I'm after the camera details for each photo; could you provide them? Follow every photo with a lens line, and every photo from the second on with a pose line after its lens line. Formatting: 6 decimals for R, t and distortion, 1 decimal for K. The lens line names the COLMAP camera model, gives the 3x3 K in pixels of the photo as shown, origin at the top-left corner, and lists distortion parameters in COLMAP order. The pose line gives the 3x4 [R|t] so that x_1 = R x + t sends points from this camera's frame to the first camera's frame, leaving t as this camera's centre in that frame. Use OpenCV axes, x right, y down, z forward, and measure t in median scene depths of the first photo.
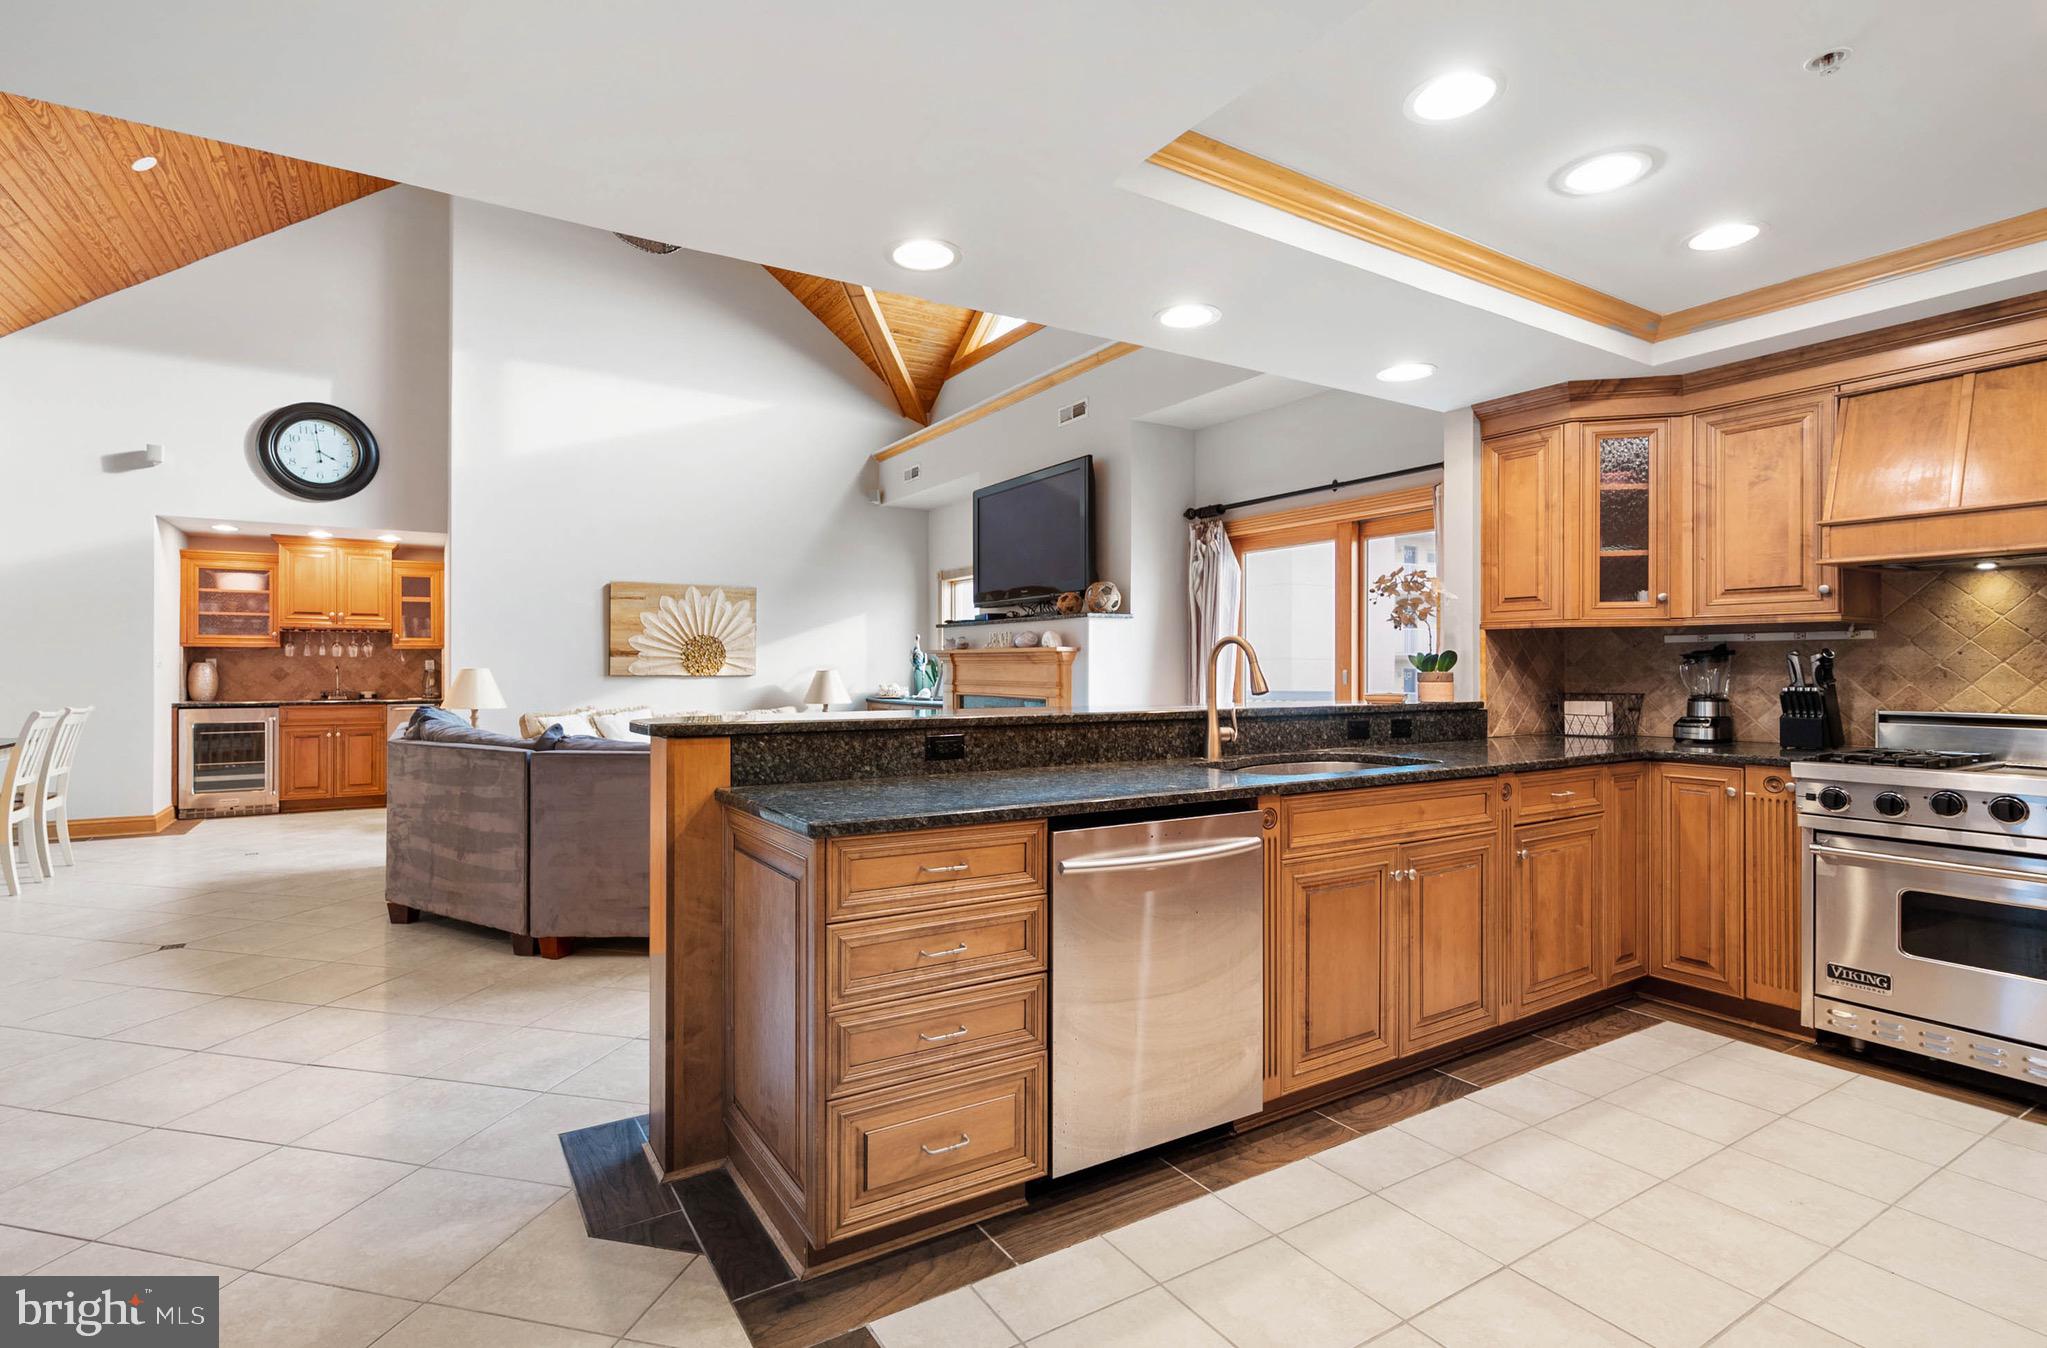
lens RADIAL K [[936.4, 0, 1023.0], [0, 936.4, 669.9], [0, 0, 1]] dist [-0.006660, -0.001555]
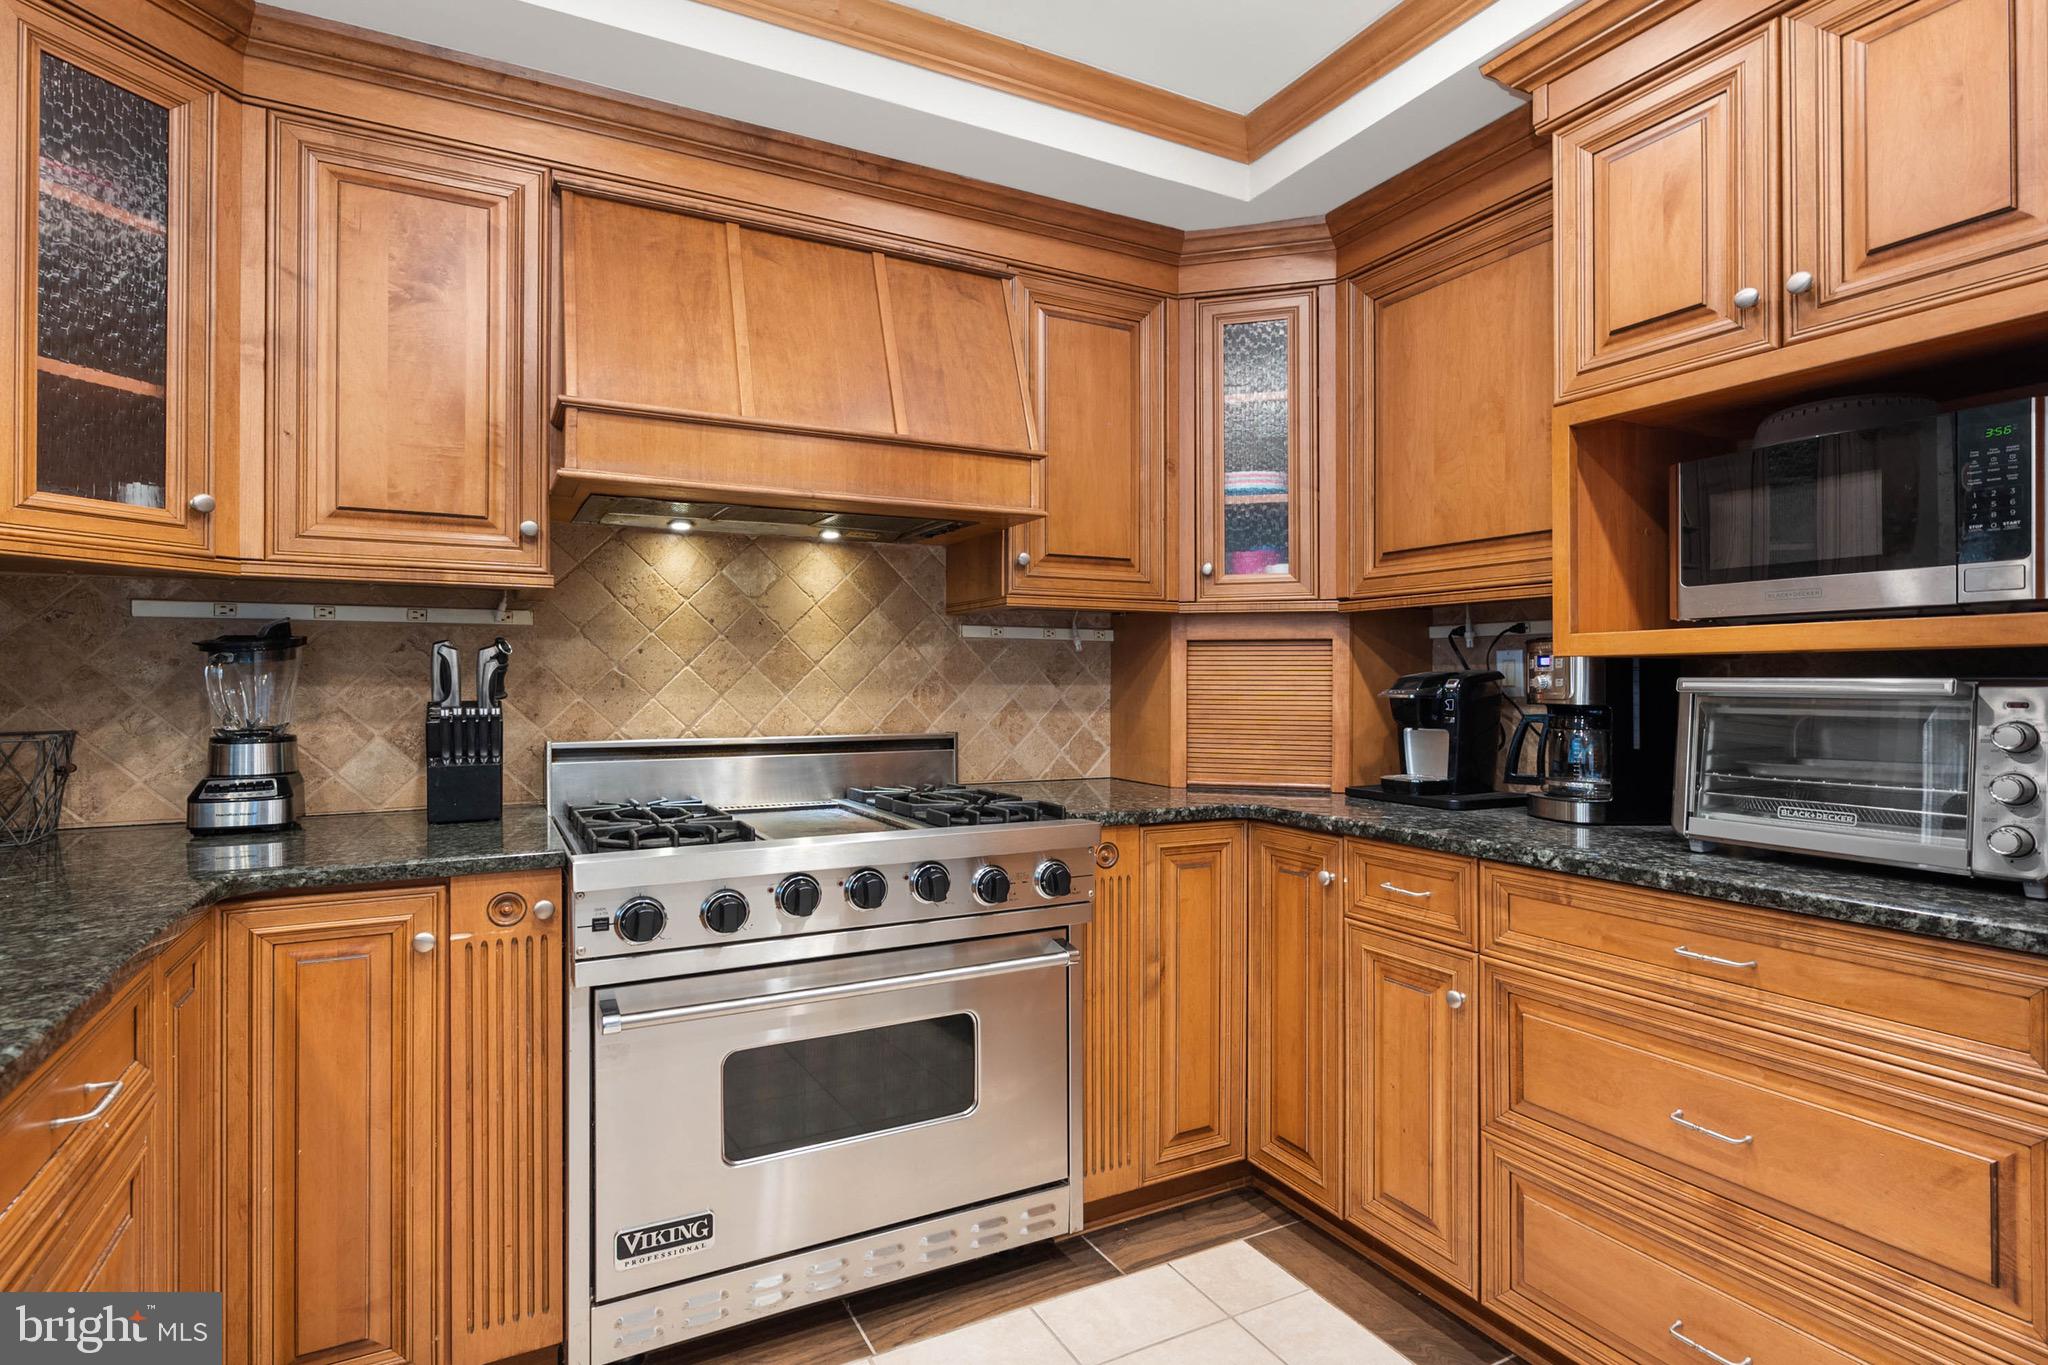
lens RADIAL K [[1024.5, 0, 1088.9], [0, 1024.5, 676.0], [0, 0, 1]] dist [0.001771, -0.002217]
pose [[0.085625, 0.001029, 0.996327, 0.139339], [0.000200, 0.999999, -0.001050, 0.000390], [-0.996327, 0.000289, 0.085624, 0.306573]]
